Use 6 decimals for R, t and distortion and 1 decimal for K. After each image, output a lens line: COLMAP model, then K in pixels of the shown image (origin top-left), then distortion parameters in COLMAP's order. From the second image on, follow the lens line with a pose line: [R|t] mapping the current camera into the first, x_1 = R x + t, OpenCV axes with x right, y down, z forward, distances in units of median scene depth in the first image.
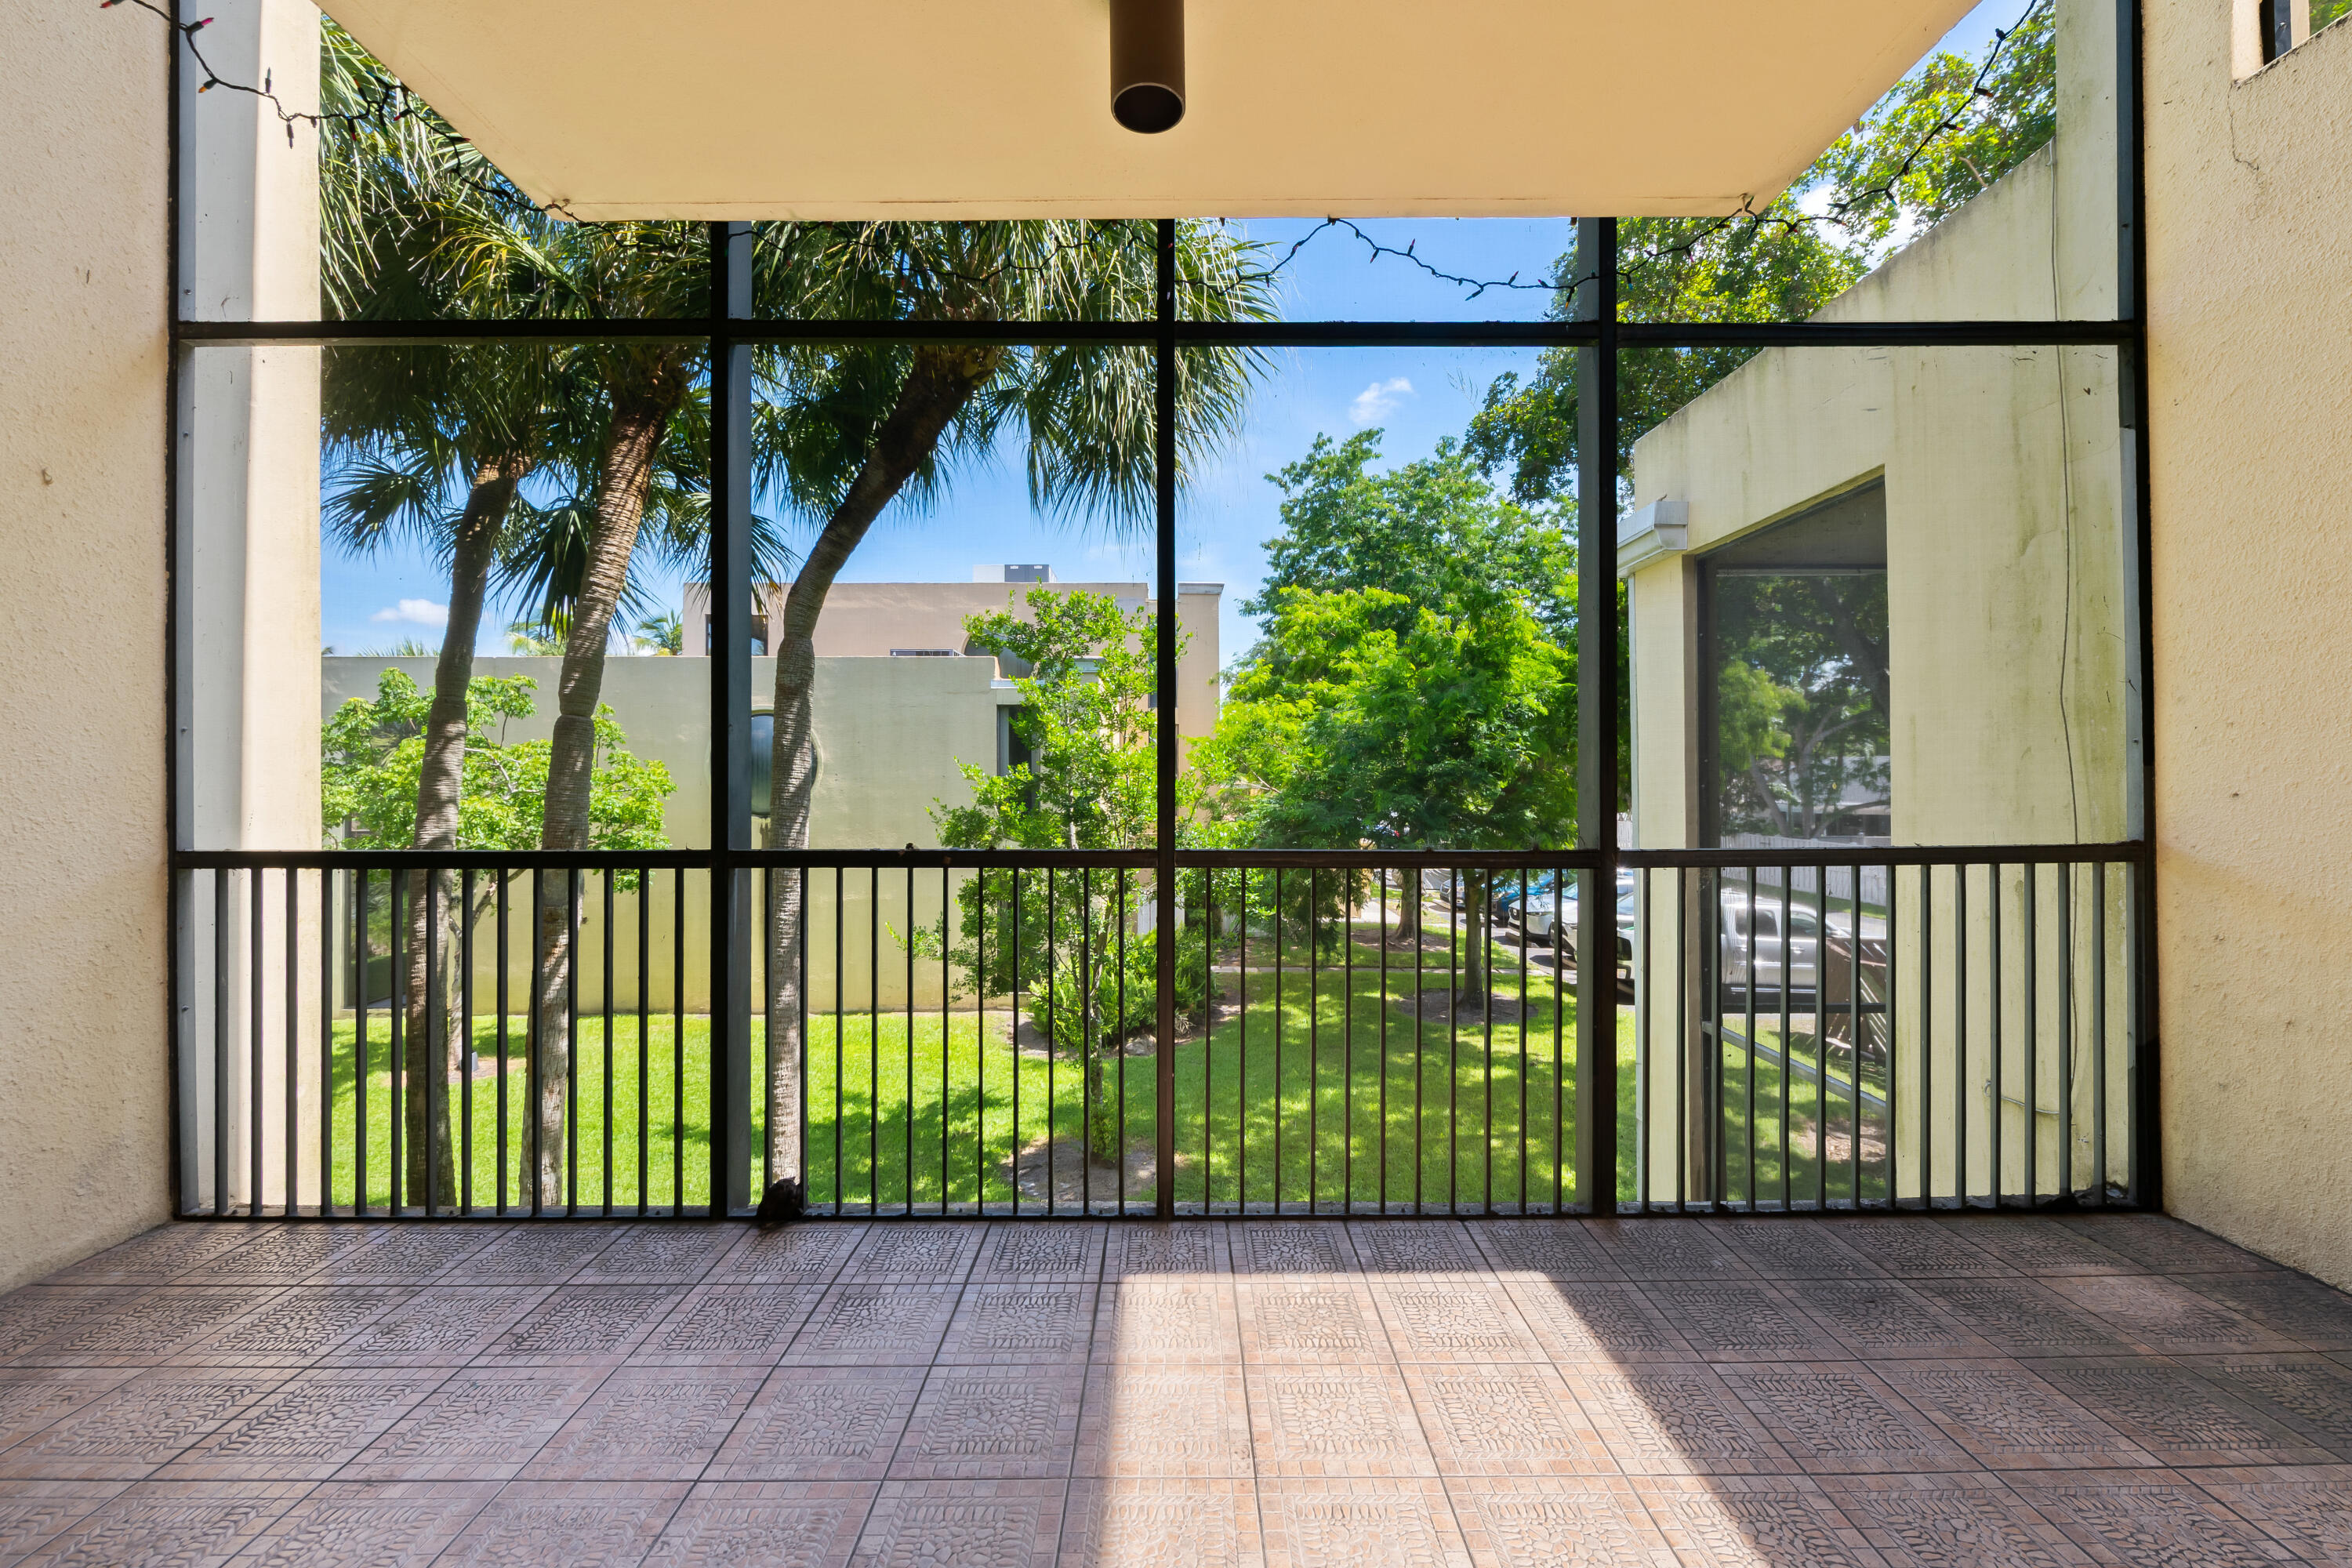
lens RADIAL K [[954.9, 0, 1184.8], [0, 954.9, 769.7], [0, 0, 1]] dist [0.000359, -0.000061]
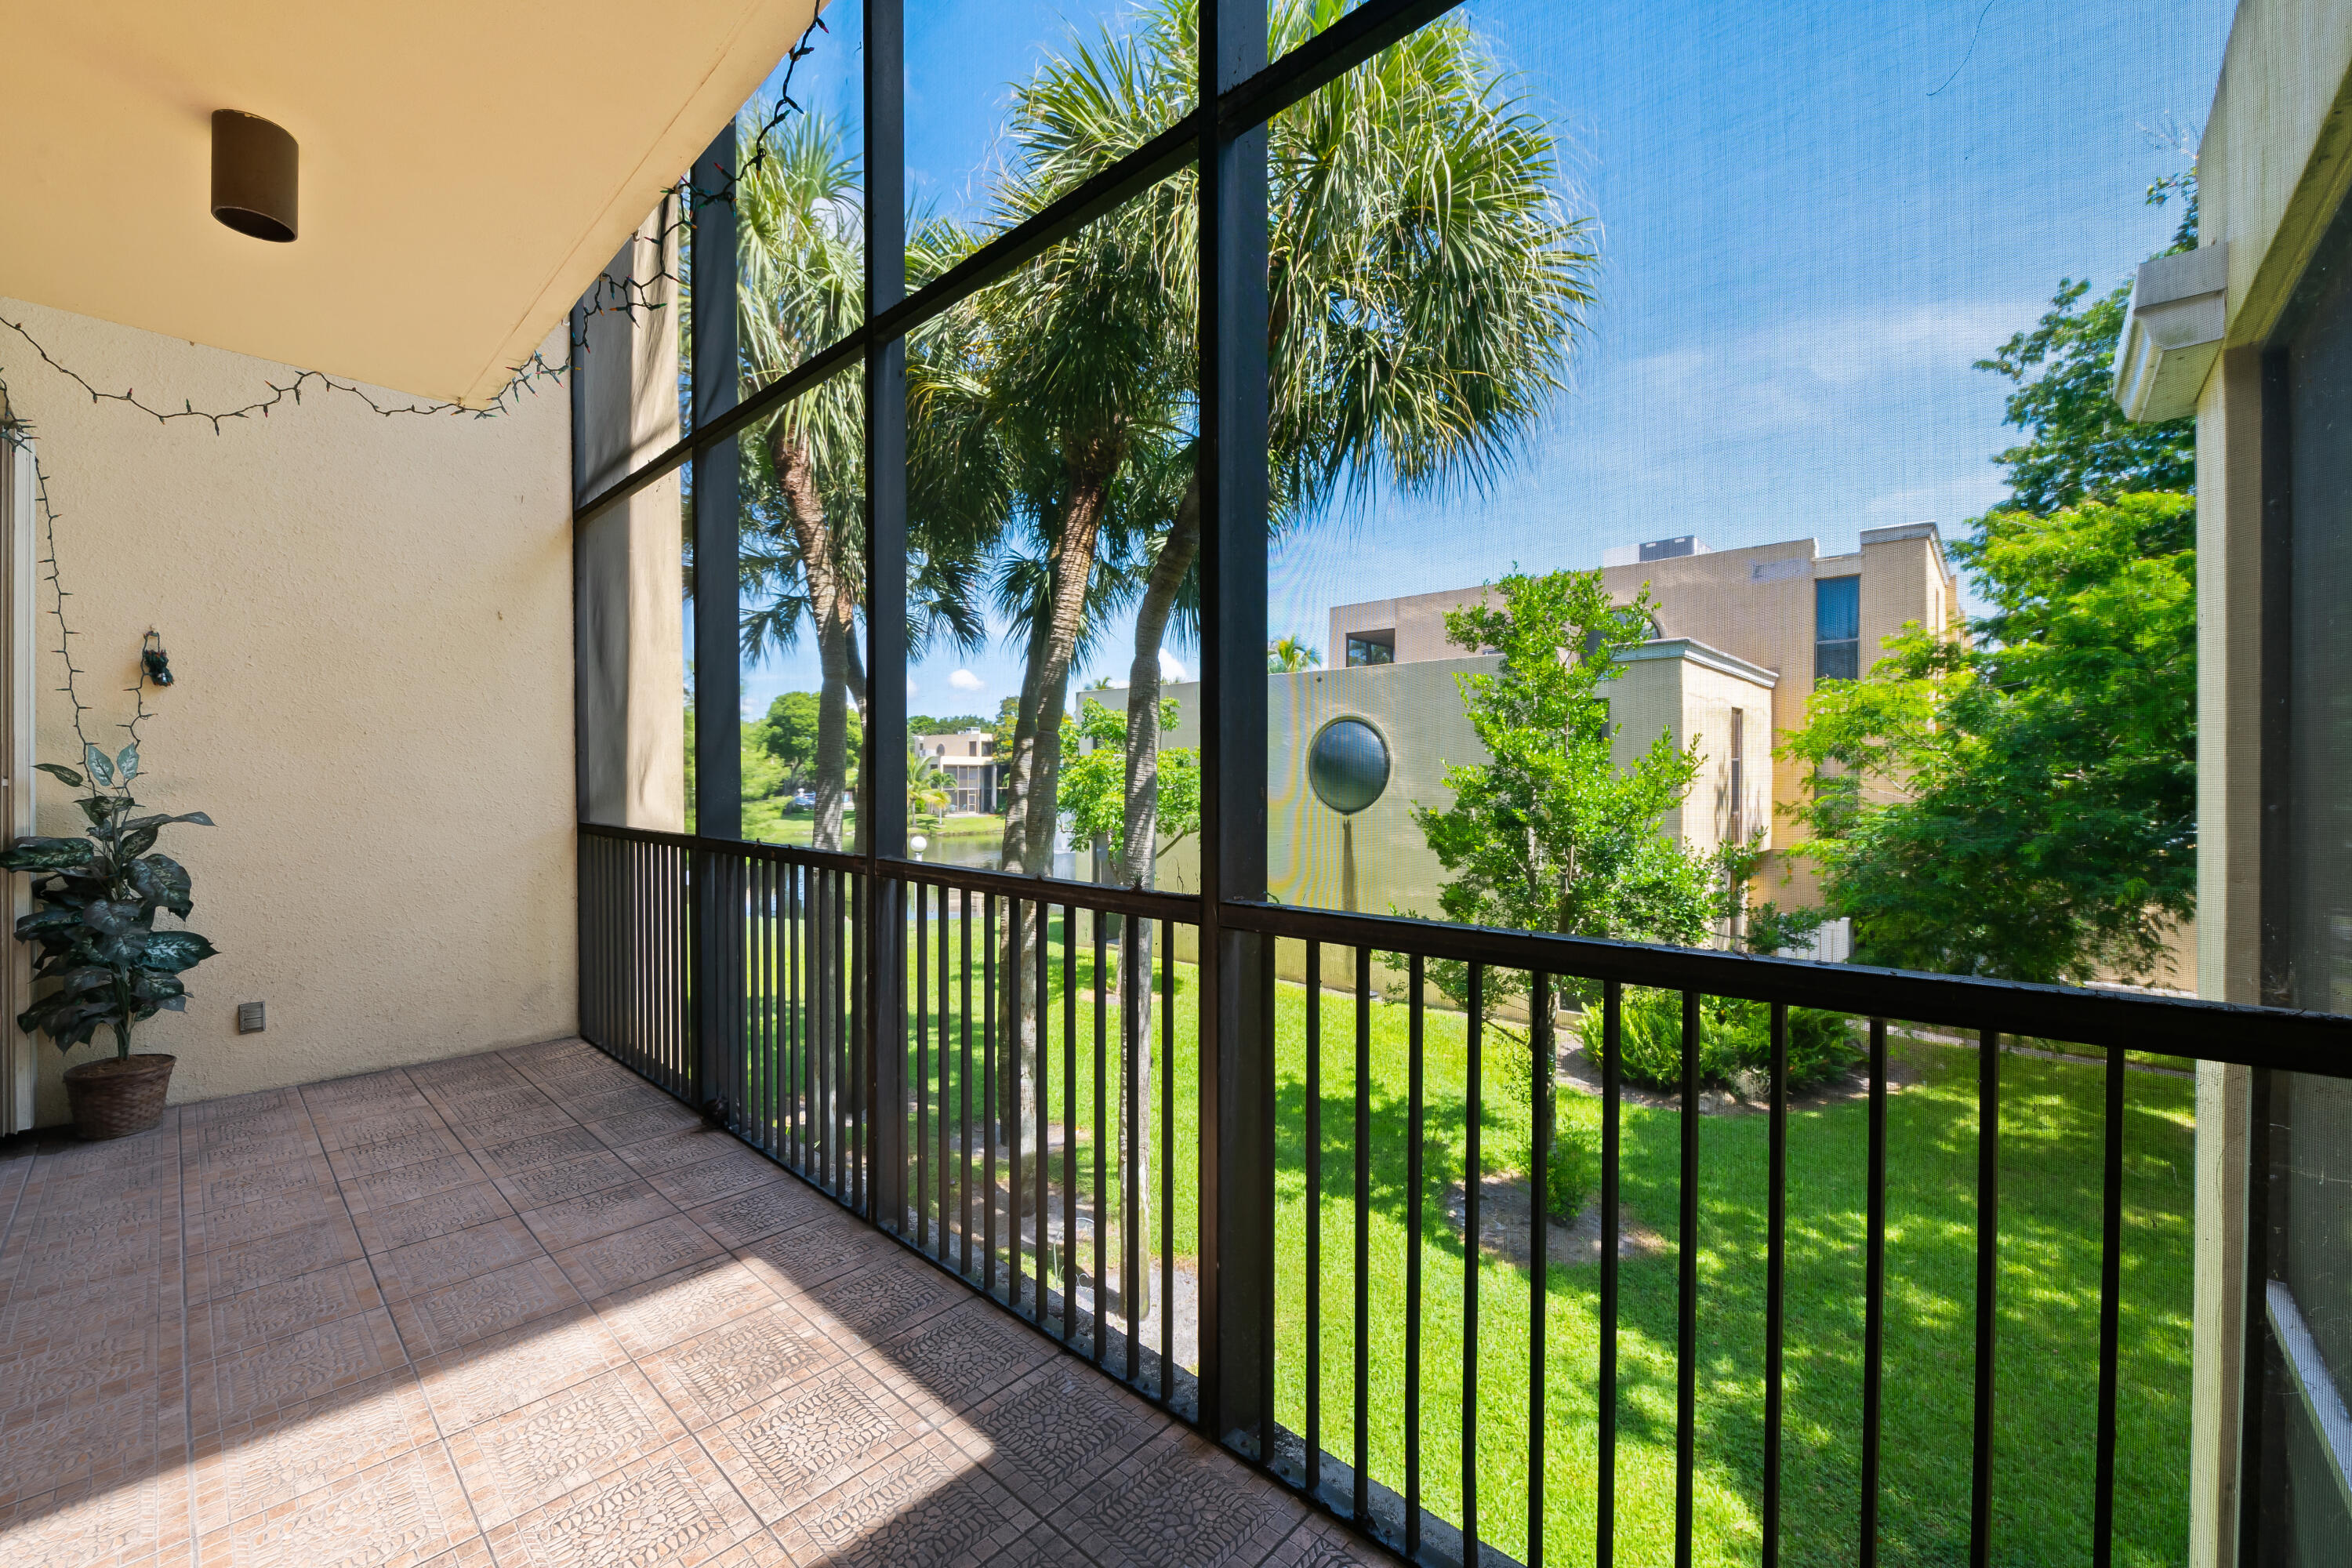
lens RADIAL K [[931.4, 0, 1179.5], [0, 931.4, 780.0], [0, 0, 1]] dist [-0.002753, -0.000491]
pose [[0.732145, 0.004336, -0.681135, 0.254493], [0.002608, 0.999955, 0.009169, -0.001434], [0.681144, -0.008489, 0.732100, 0.147568]]
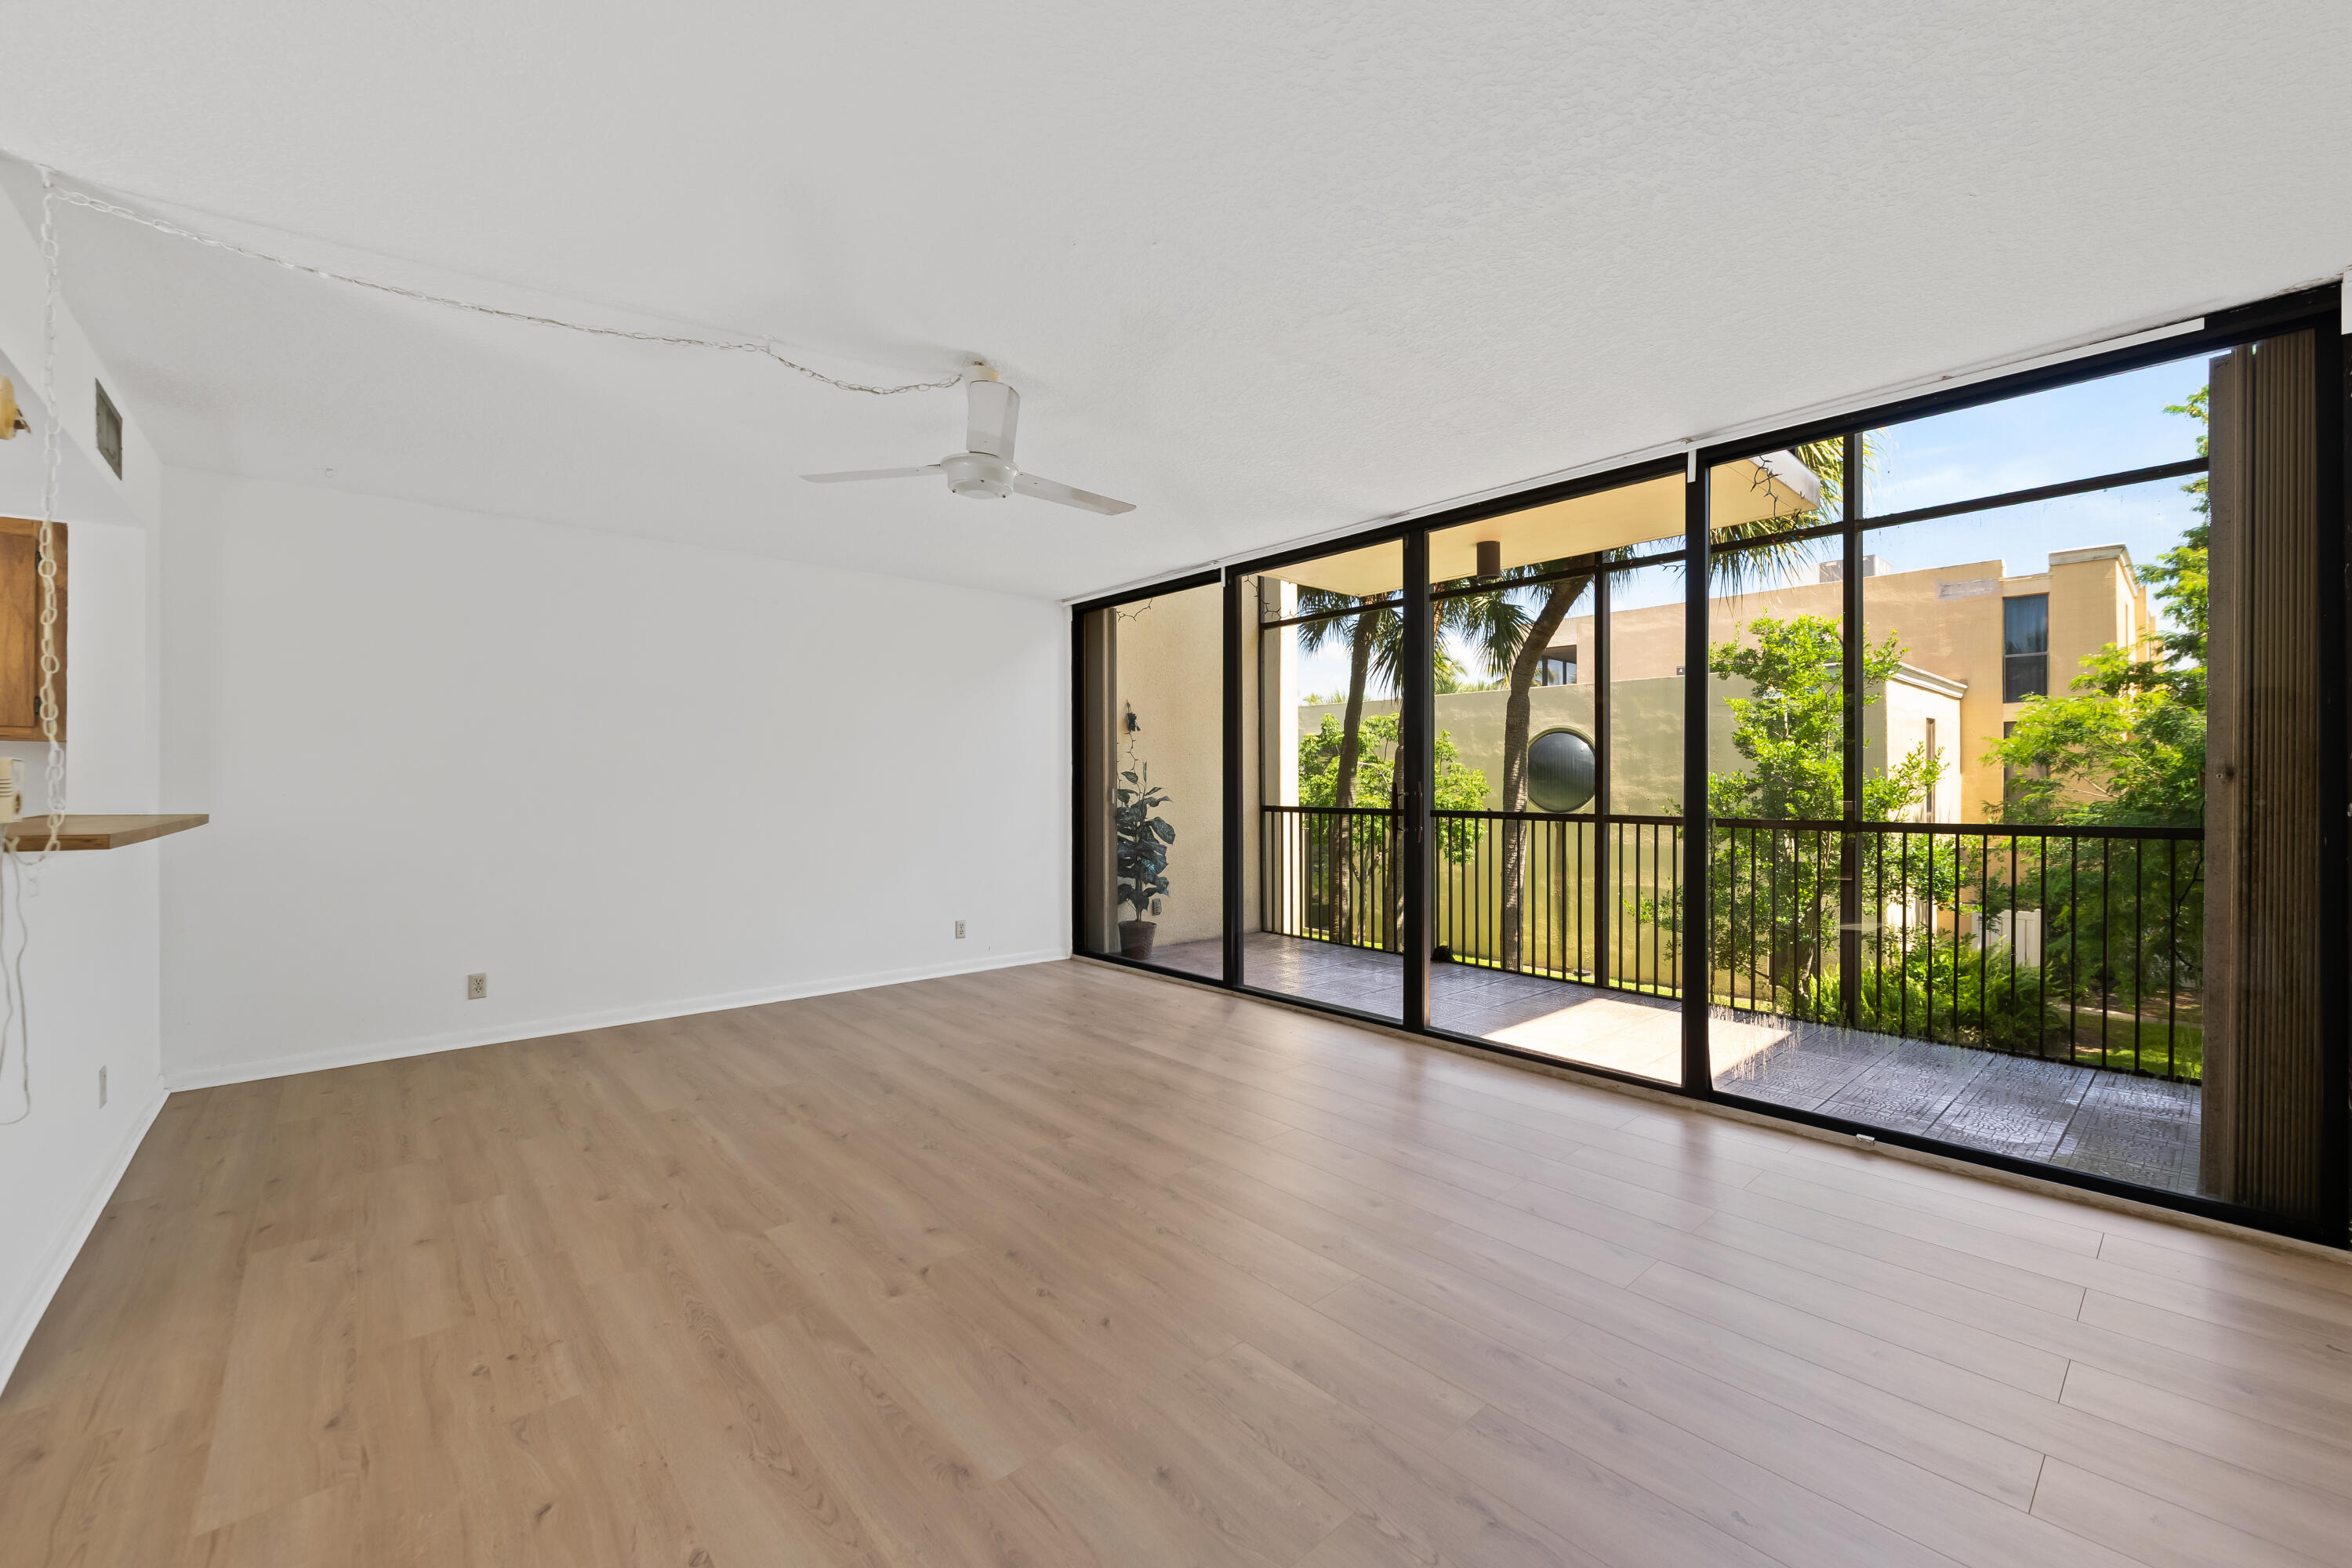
lens RADIAL K [[937.1, 0, 1182.9], [0, 937.1, 781.3], [0, 0, 1]] dist [-0.000771, -0.000324]
pose [[0.659606, -0.000343, -0.751612, 0.269138], [0.004532, 0.999984, 0.003521, -0.000006], [0.751598, -0.005729, 0.659597, -0.306774]]
